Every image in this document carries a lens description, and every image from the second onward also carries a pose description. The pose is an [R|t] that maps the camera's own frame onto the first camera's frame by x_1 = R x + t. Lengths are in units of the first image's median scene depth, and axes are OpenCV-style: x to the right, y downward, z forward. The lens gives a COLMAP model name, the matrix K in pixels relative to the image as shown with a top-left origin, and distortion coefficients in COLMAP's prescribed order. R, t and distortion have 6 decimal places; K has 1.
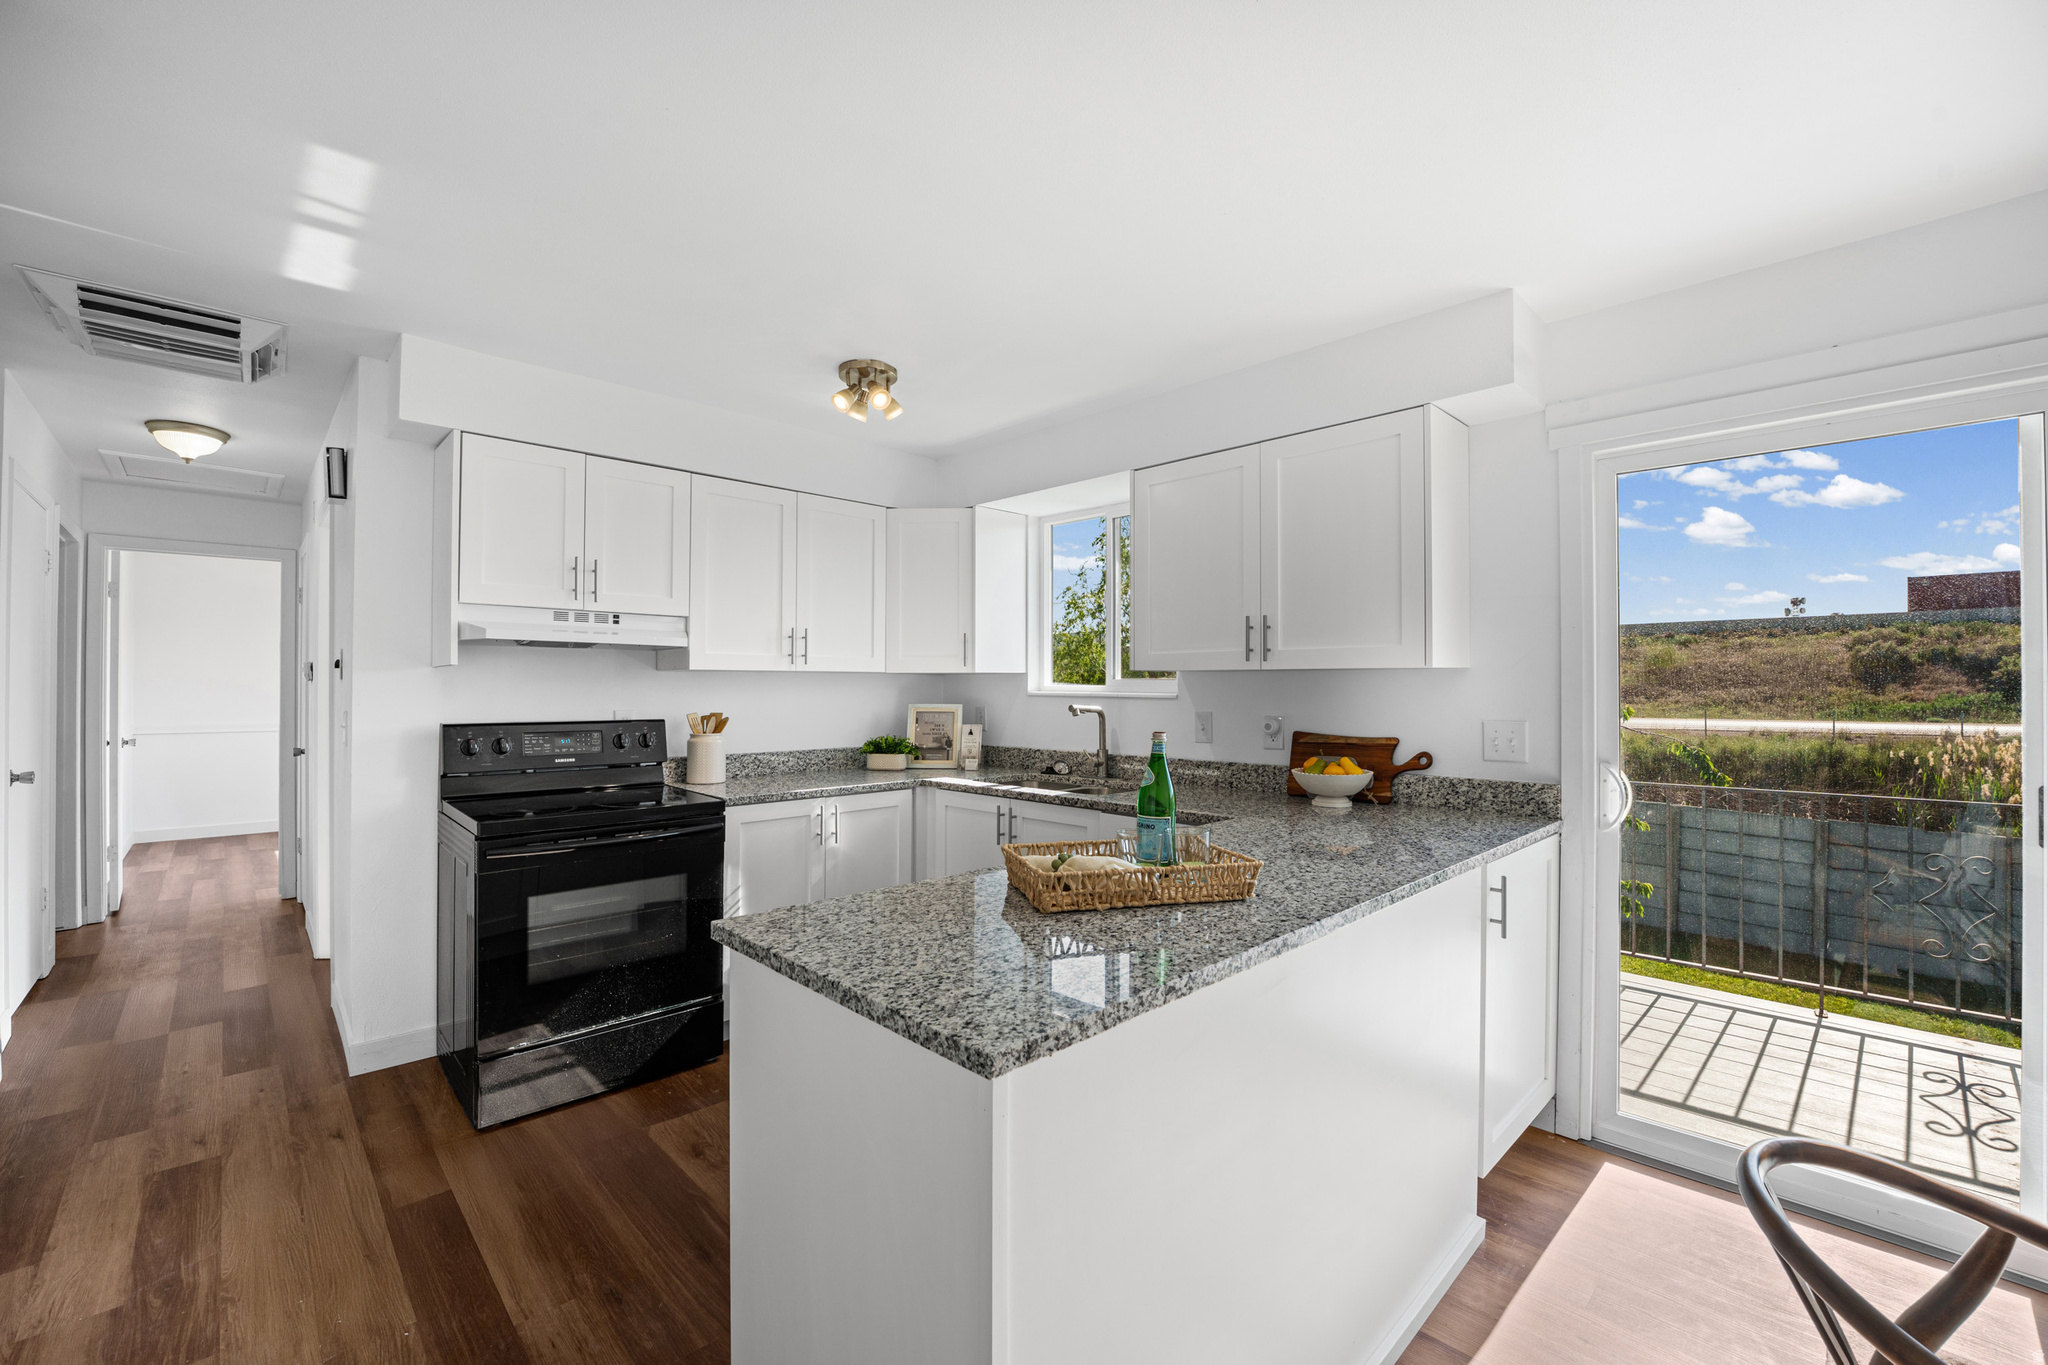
lens RADIAL K [[821.8, 0, 1035.2], [0, 821.8, 697.9], [0, 0, 1]] dist [-0.006868, 0.002158]
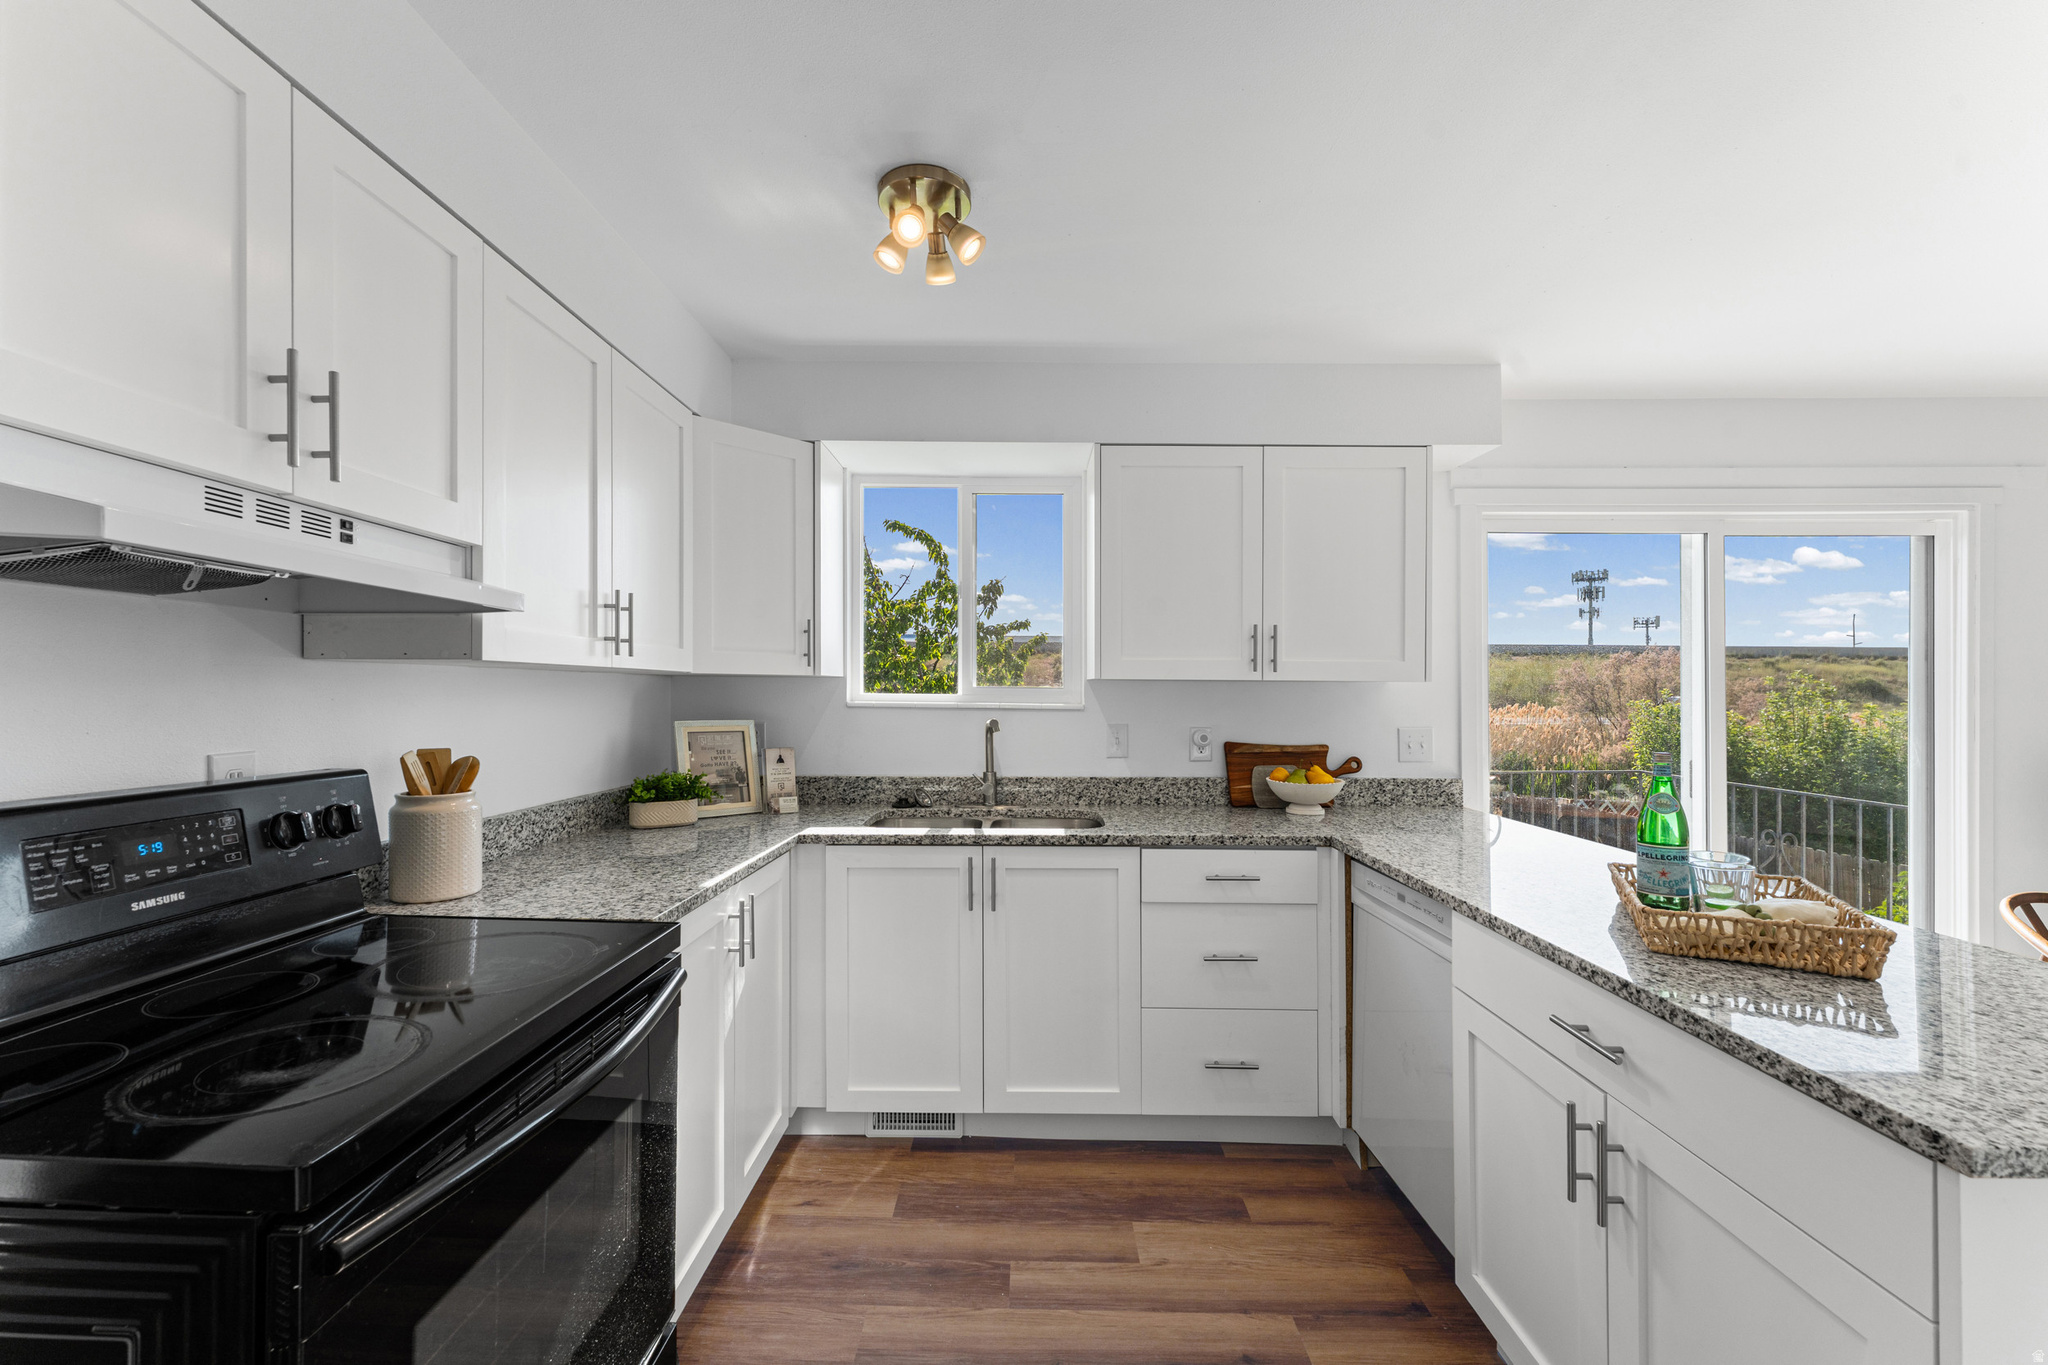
lens RADIAL K [[821.8, 0, 1038.4], [0, 821.8, 698.7], [0, 0, 1]] dist [-0.006868, 0.002158]
pose [[0.707986, 0.000041, 0.706226, -0.574378], [0.002934, 0.999991, -0.002999, -0.009905], [-0.706220, 0.004196, 0.707980, 0.482375]]
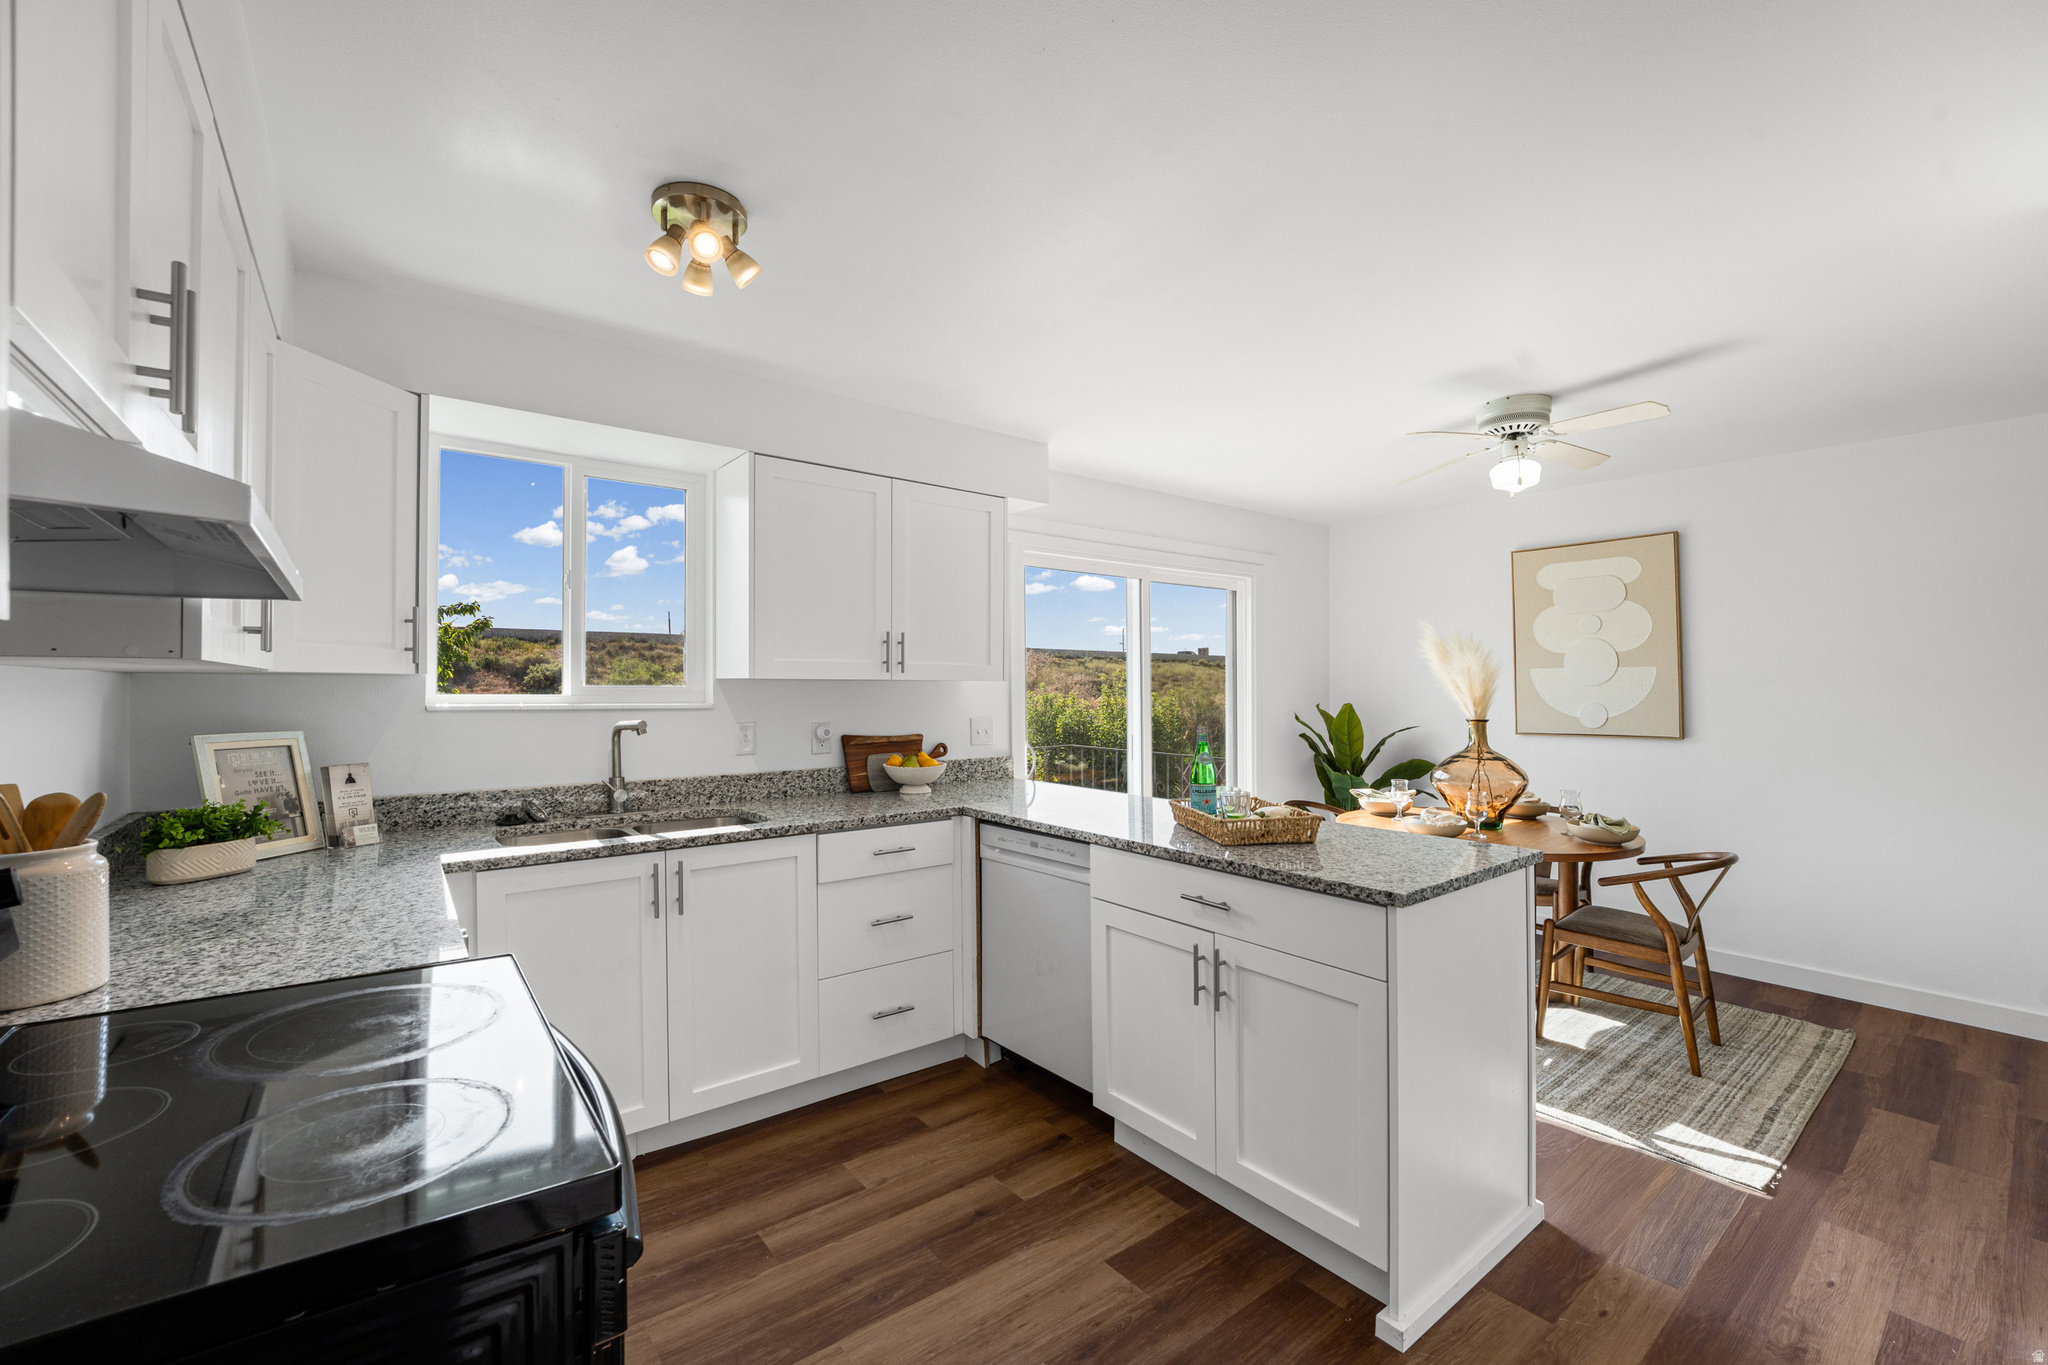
lens RADIAL K [[821.8, 0, 1039.7], [0, 821.8, 693.2], [0, 0, 1]] dist [-0.006868, 0.002158]
pose [[0.113554, -0.004941, 0.993519, -0.789065], [0.013432, 0.999904, 0.003438, -0.016648], [-0.993441, 0.012954, 0.113610, 0.645397]]
